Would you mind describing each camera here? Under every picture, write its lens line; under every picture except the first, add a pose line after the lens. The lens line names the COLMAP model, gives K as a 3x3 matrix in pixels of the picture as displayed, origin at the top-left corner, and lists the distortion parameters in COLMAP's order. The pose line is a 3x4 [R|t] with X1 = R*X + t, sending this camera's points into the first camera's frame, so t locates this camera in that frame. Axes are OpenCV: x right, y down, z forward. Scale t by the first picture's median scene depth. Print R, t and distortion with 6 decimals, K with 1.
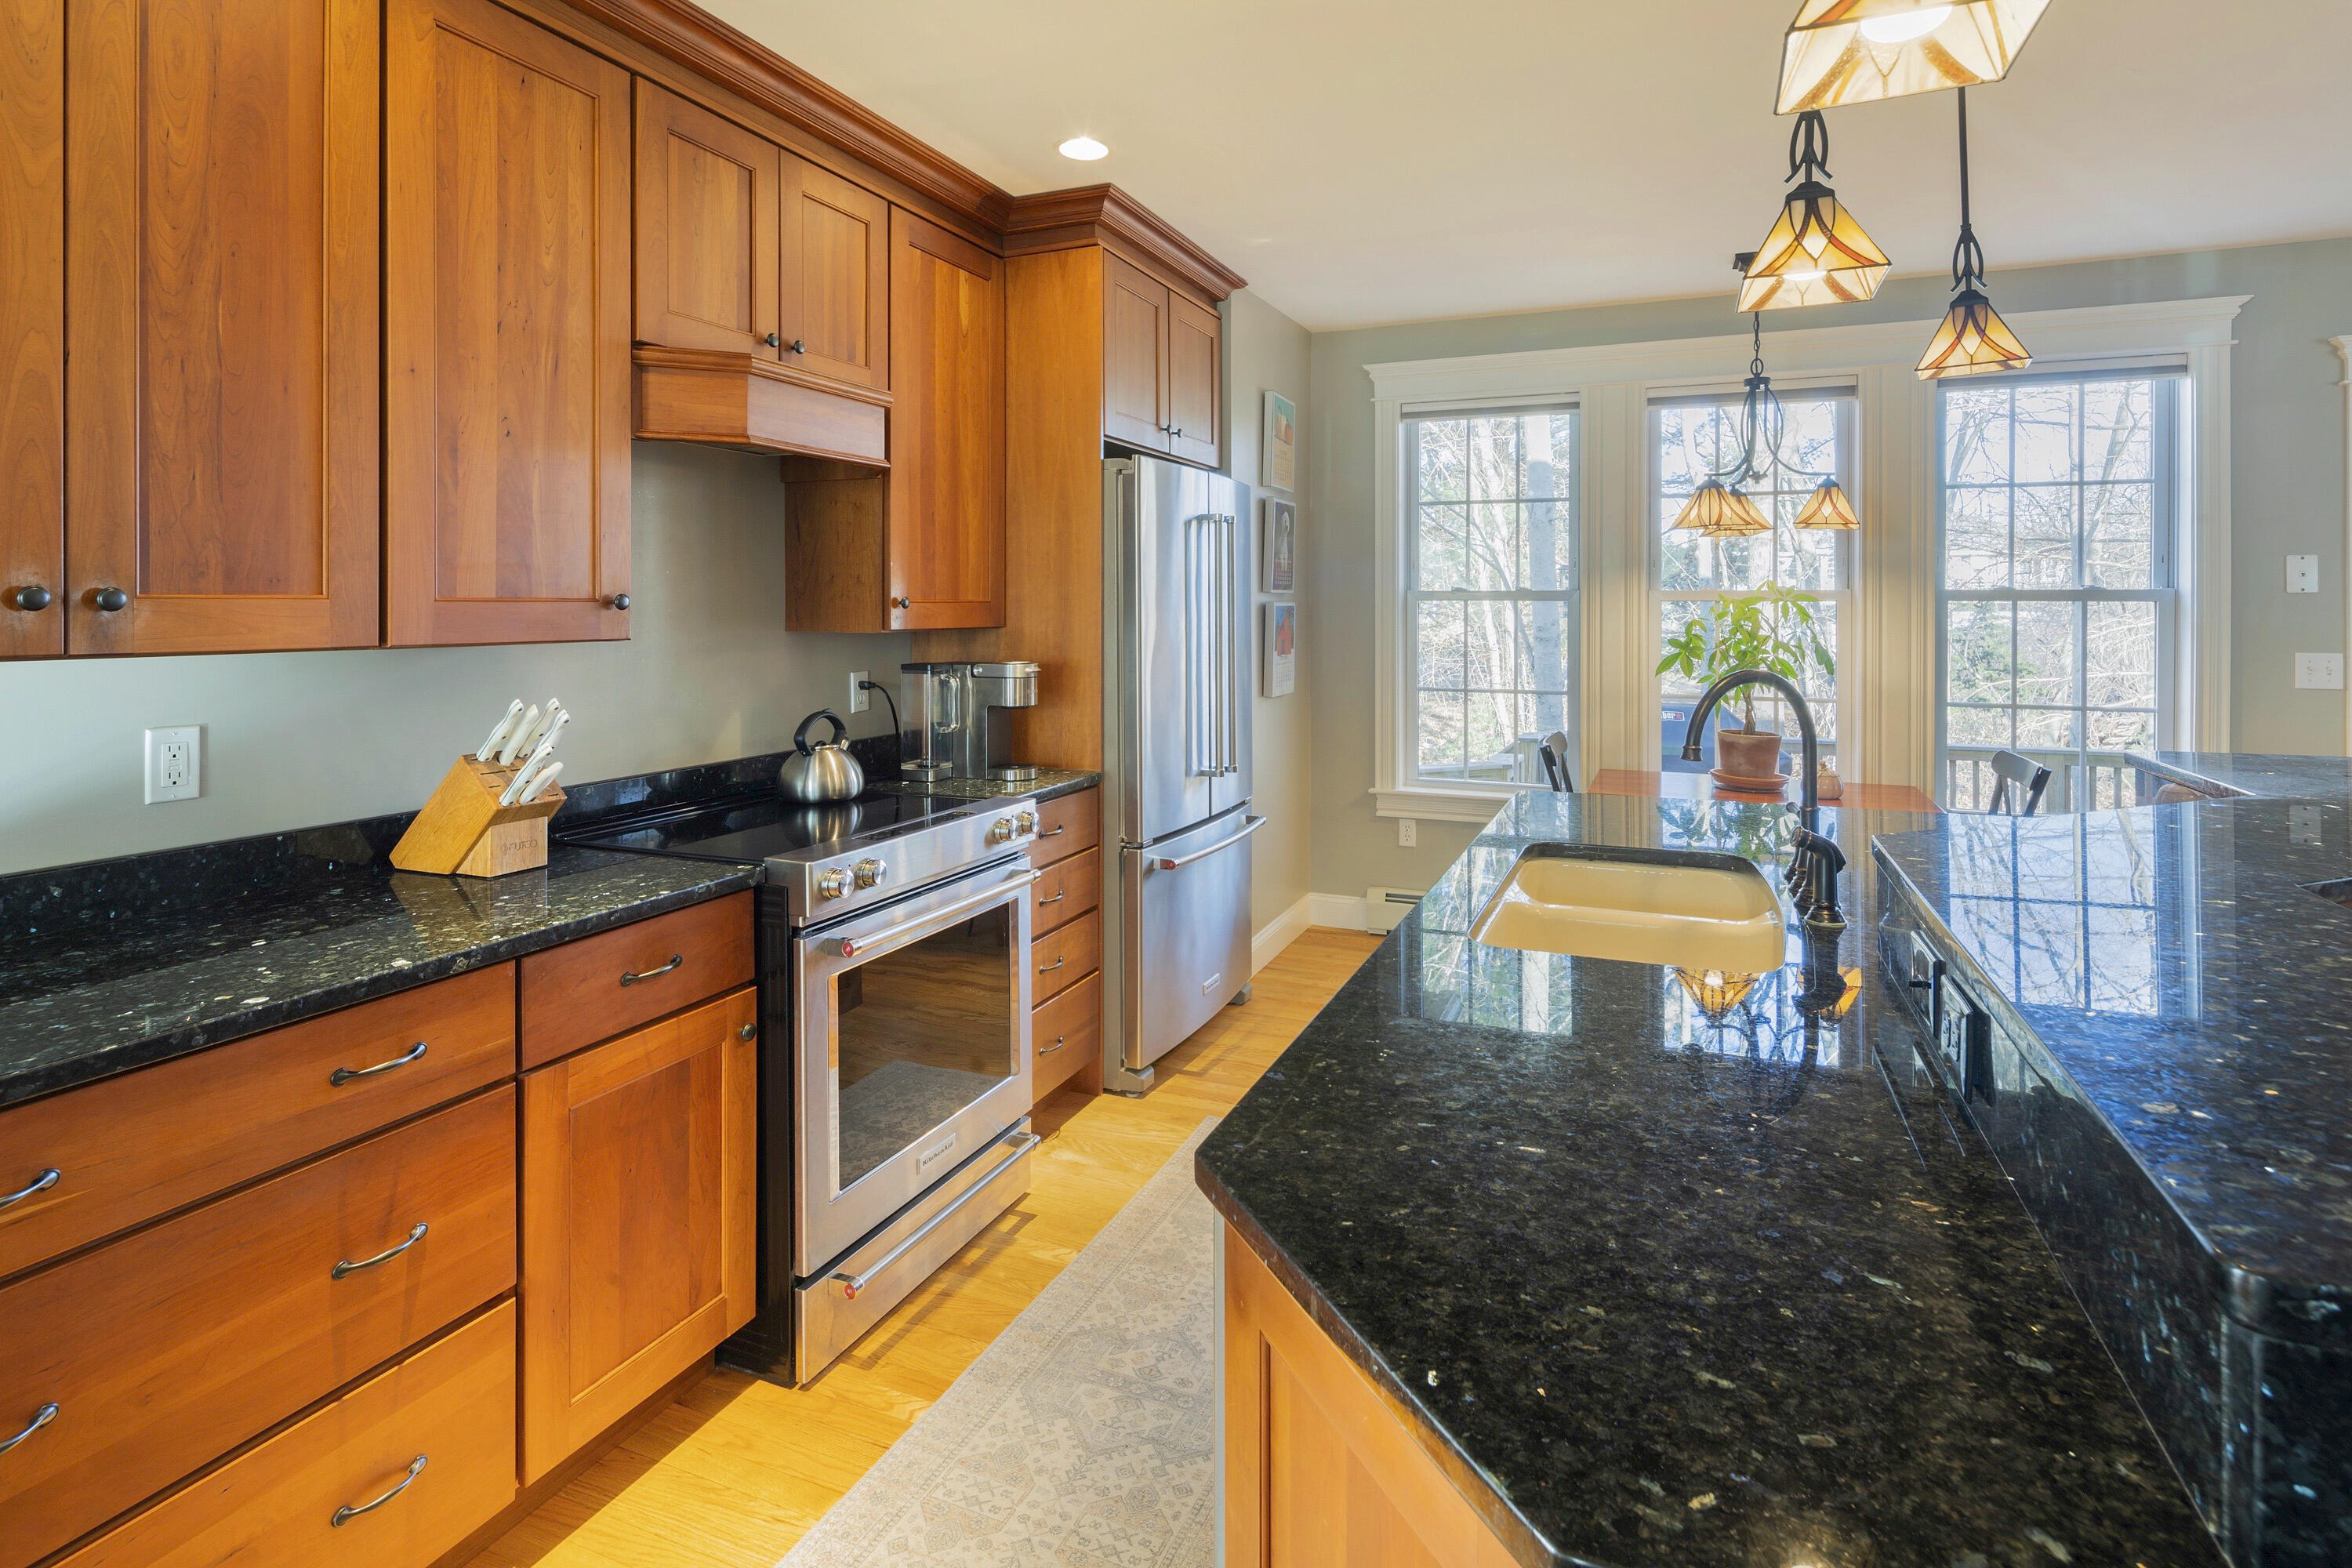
lens RADIAL K [[1141.1, 0, 1178.4], [0, 1141.1, 626.5], [0, 0, 1]] dist [0.004219, -0.003922]
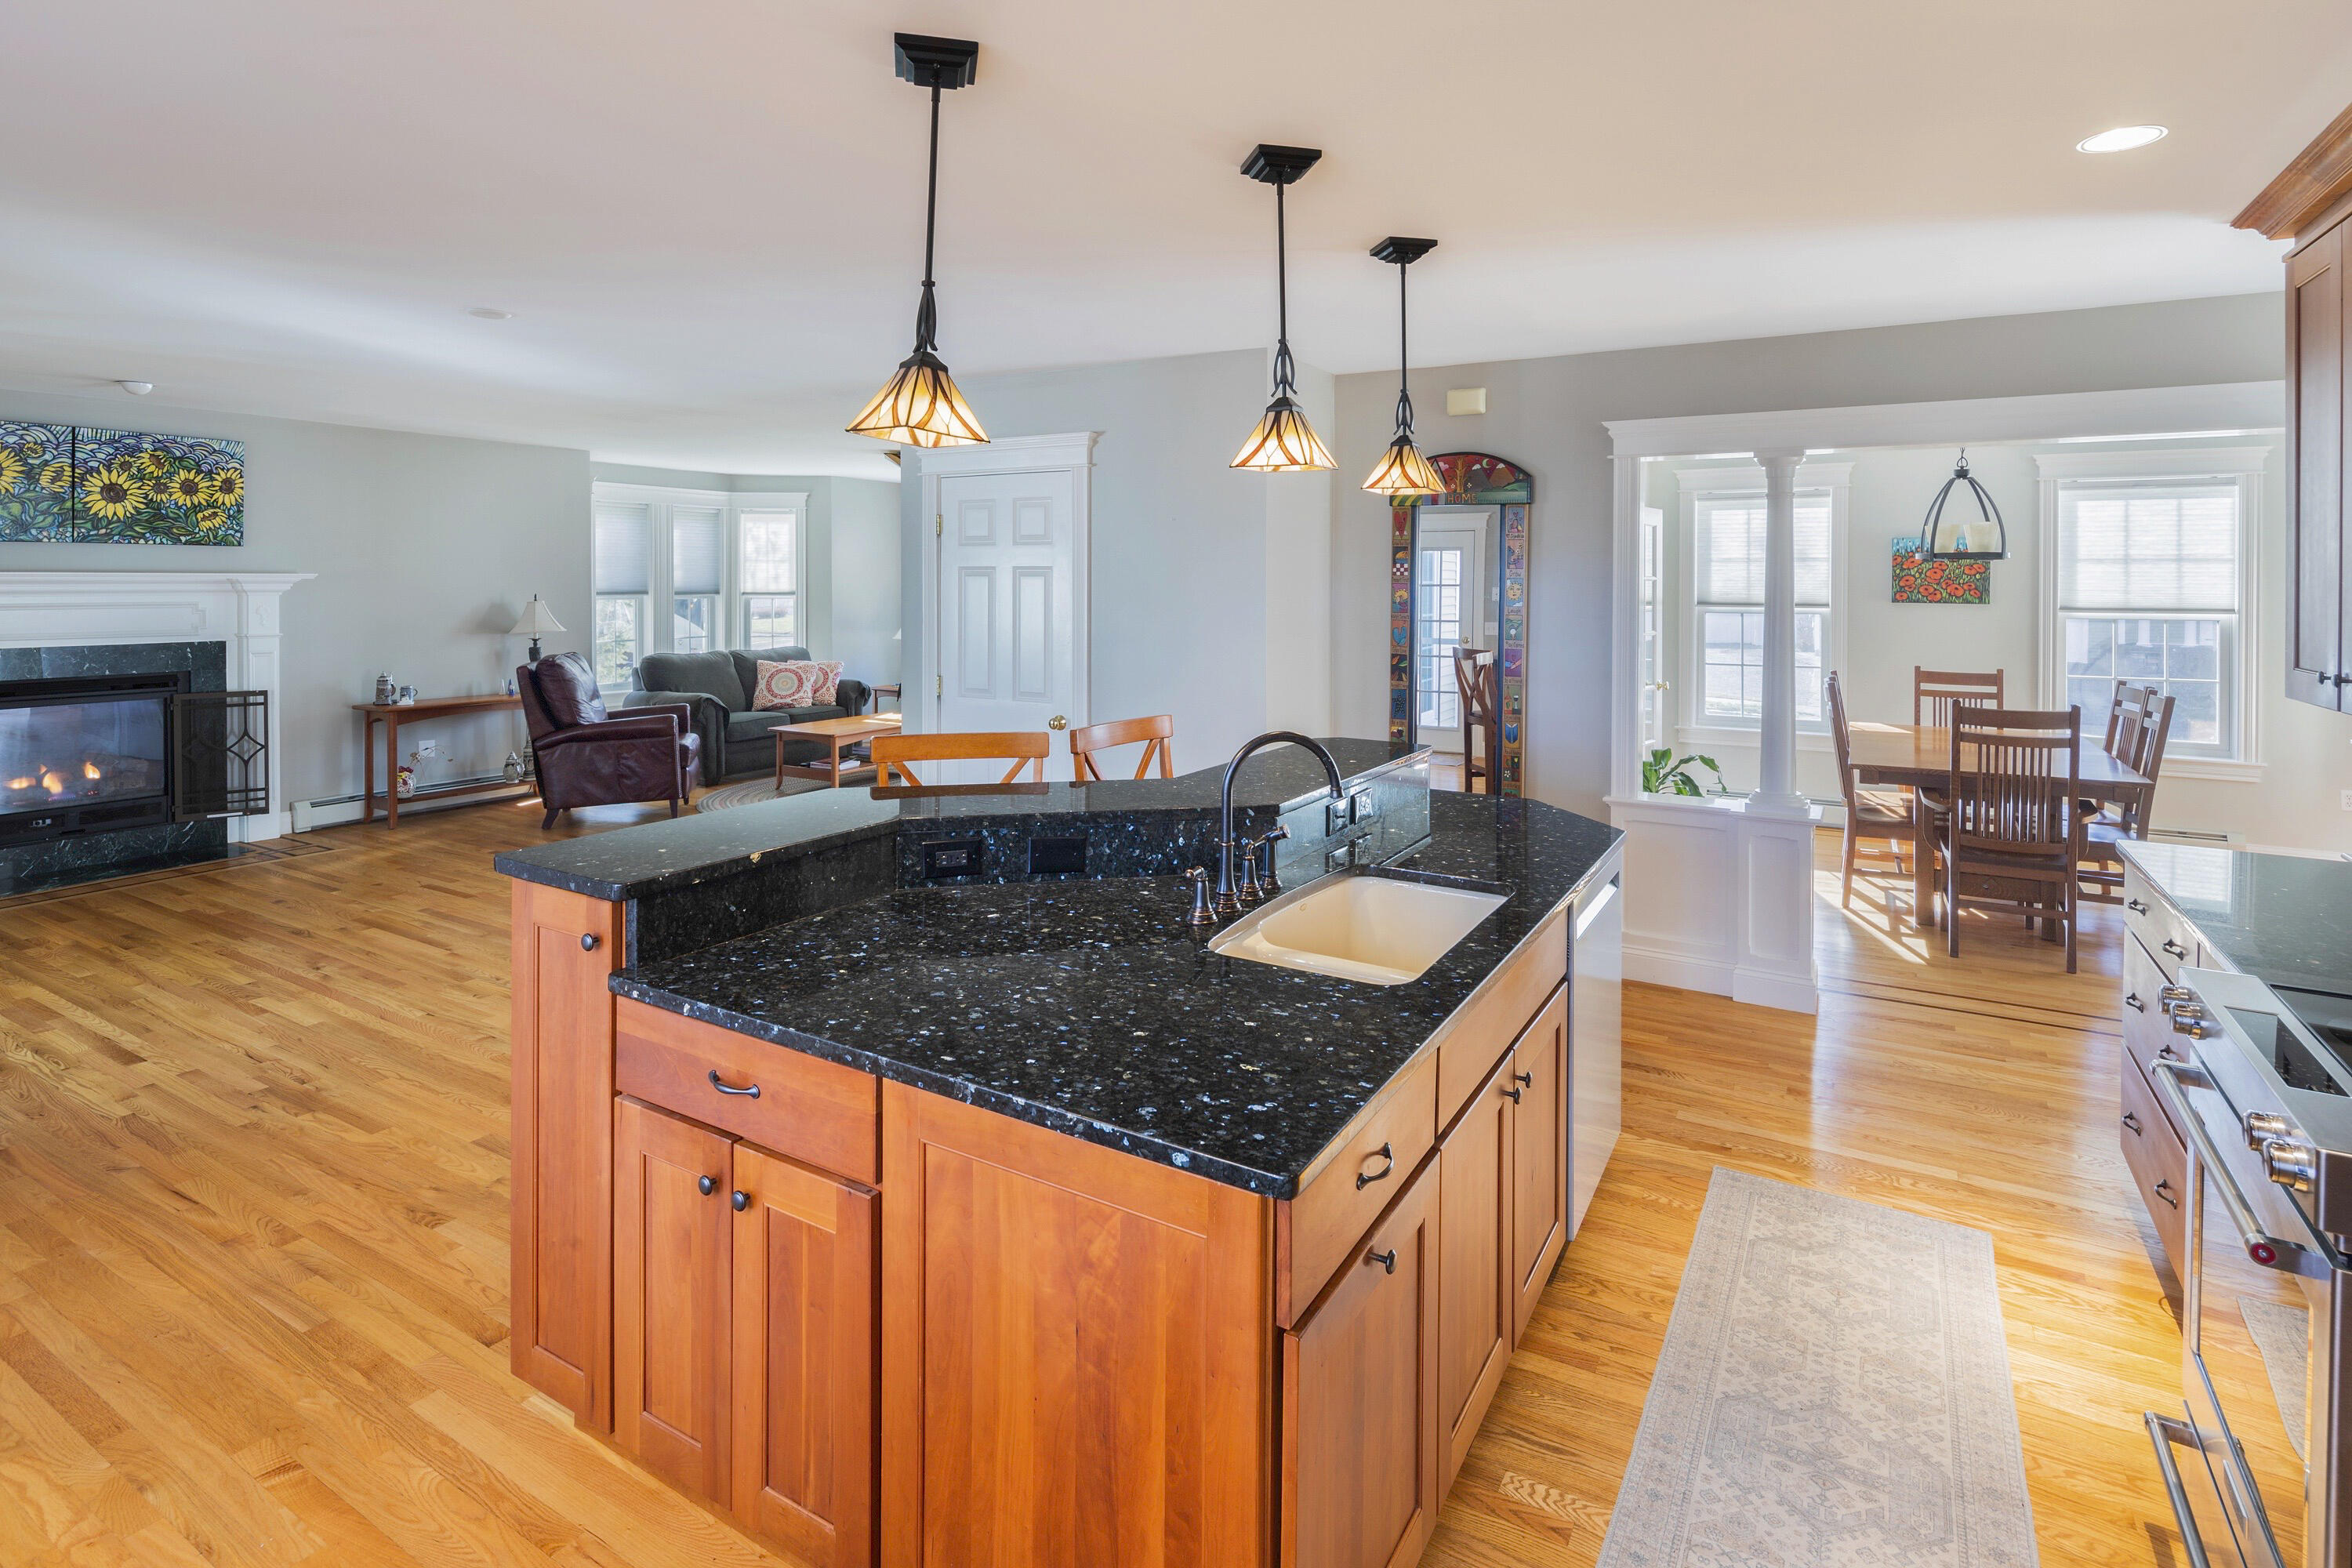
lens RADIAL K [[1141.1, 0, 1174.3], [0, 1141.1, 589.8], [0, 0, 1]] dist [0.004219, -0.003922]
pose [[-0.991912, -0.006712, 0.126748, 0.267949], [-0.004436, 0.999824, 0.018234, -0.085619], [-0.126848, 0.017524, -0.991767, 1.319158]]
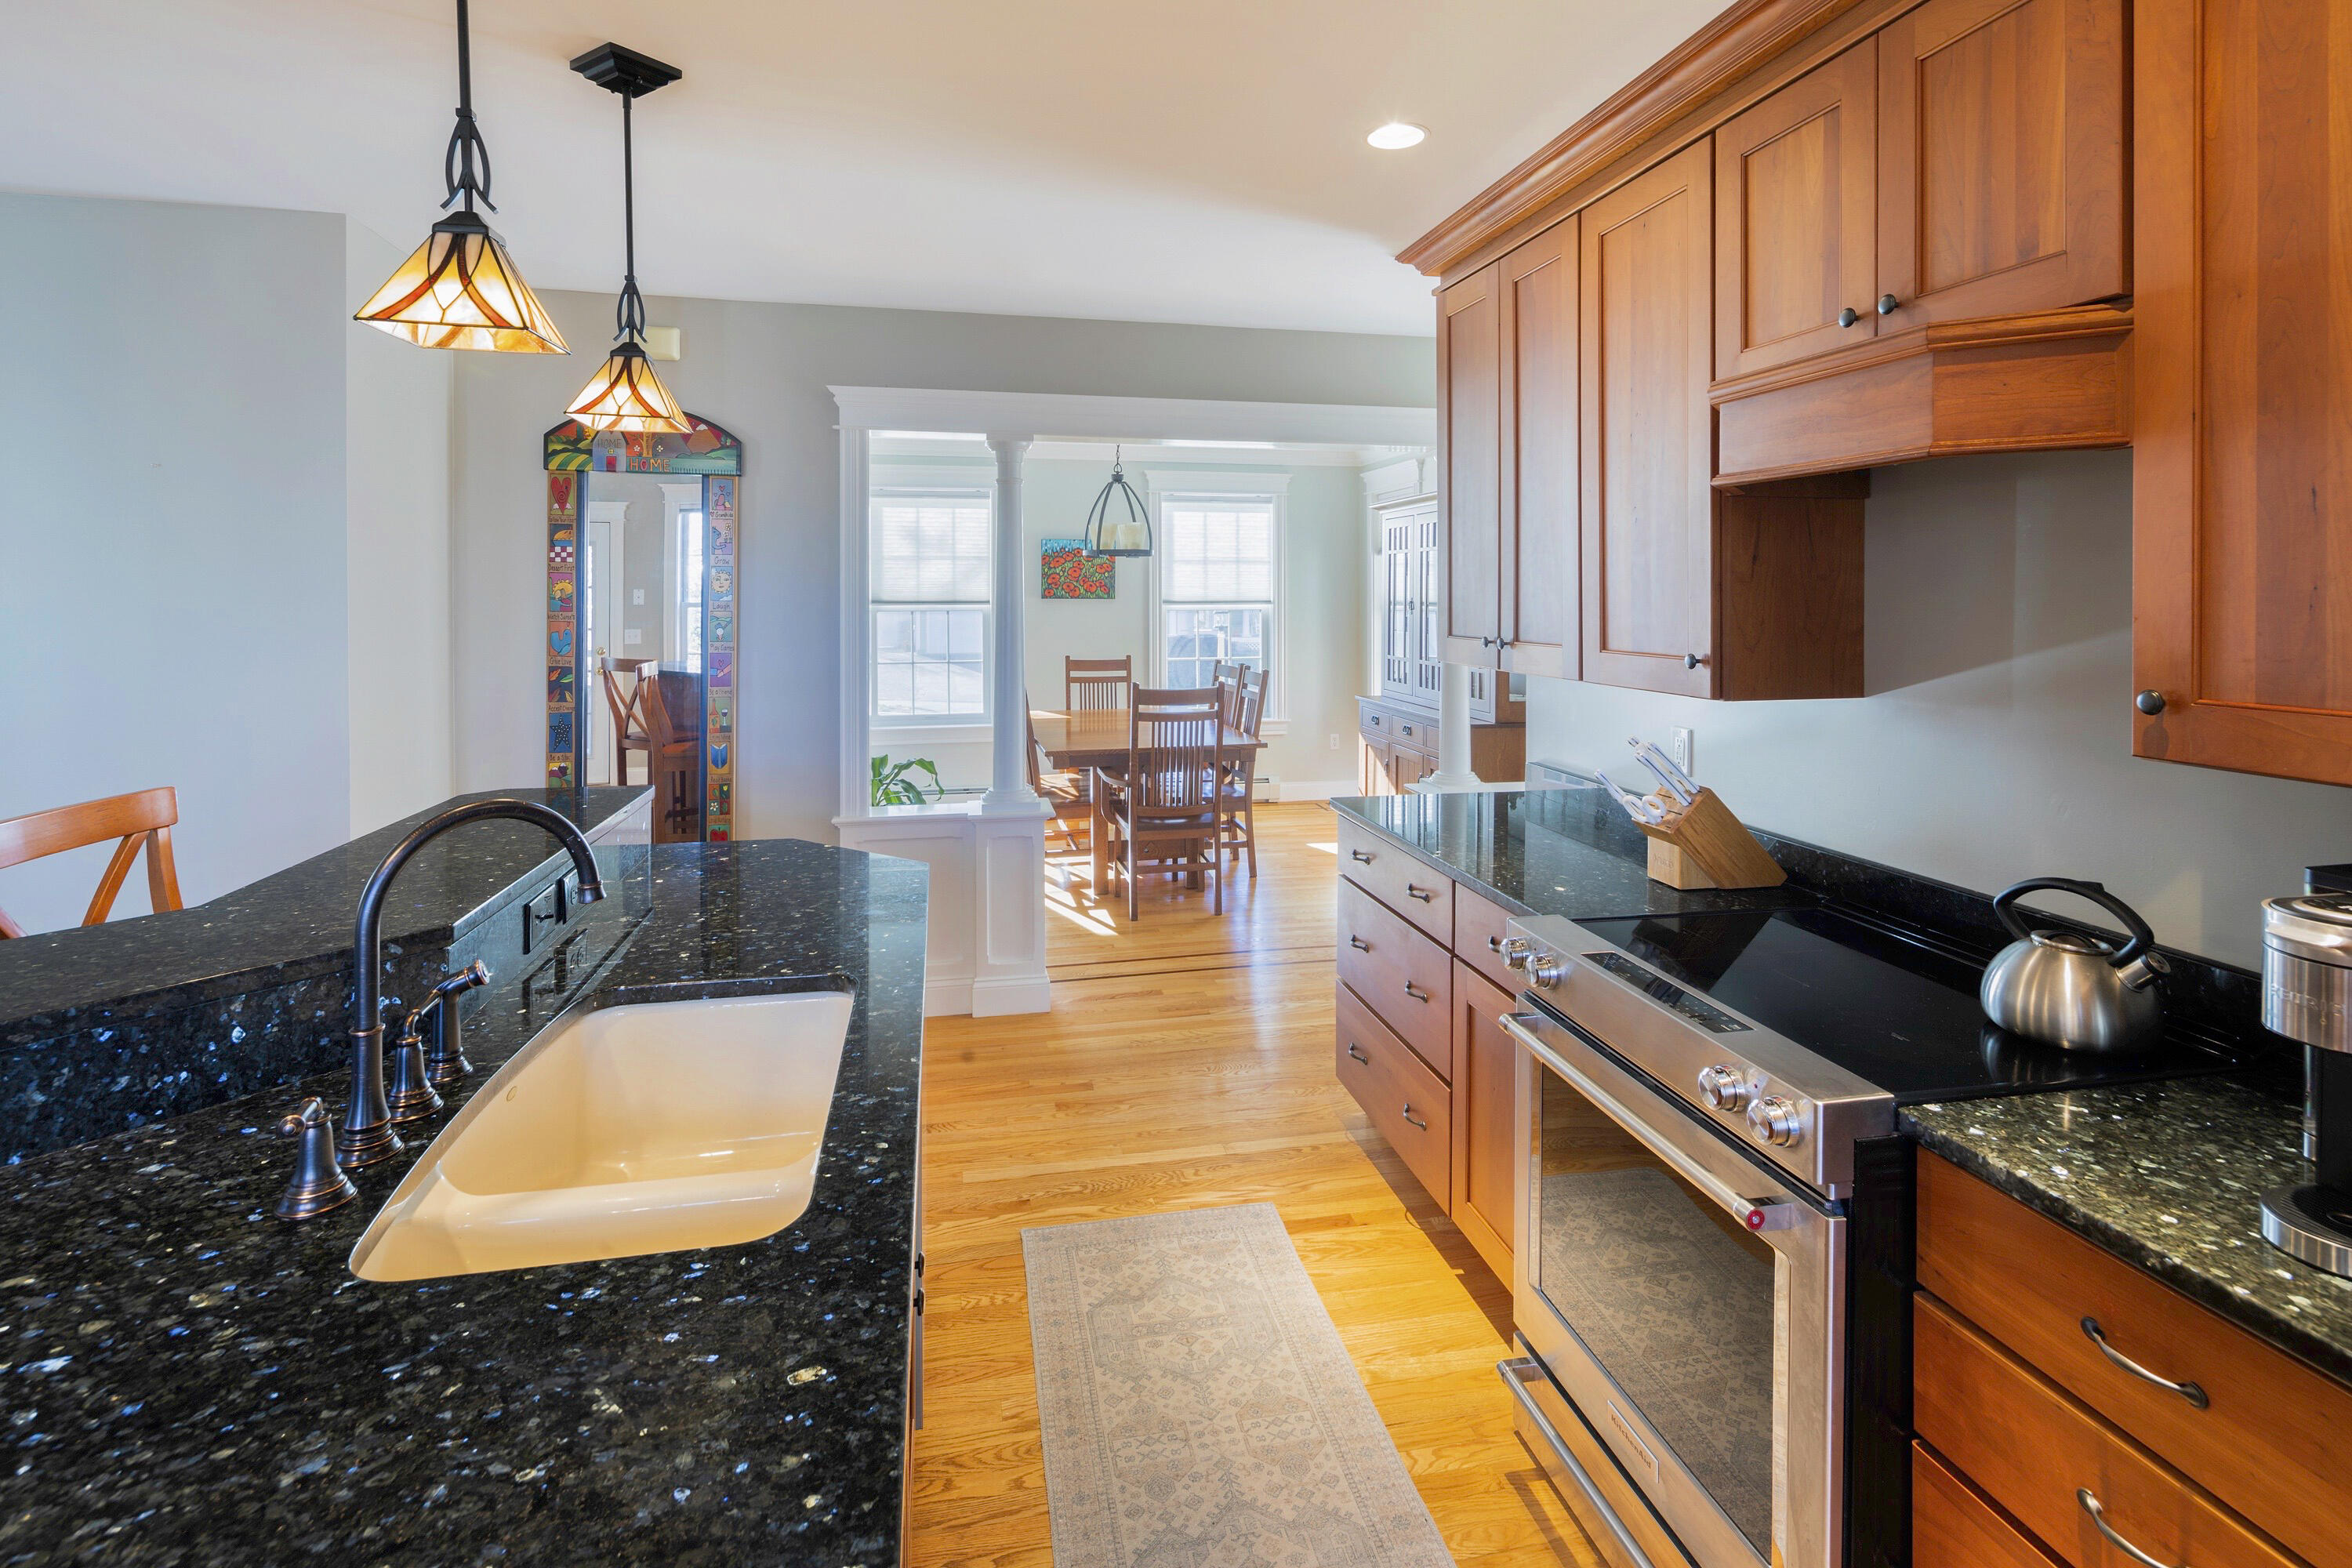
lens RADIAL K [[1141.1, 0, 1186.4], [0, 1141.1, 598.0], [0, 0, 1]] dist [0.004219, -0.003922]
pose [[-0.810368, 0.001213, -0.585919, 0.329642], [-0.007904, 0.999884, 0.013002, -0.060350], [0.585867, 0.015168, -0.810265, 1.051588]]
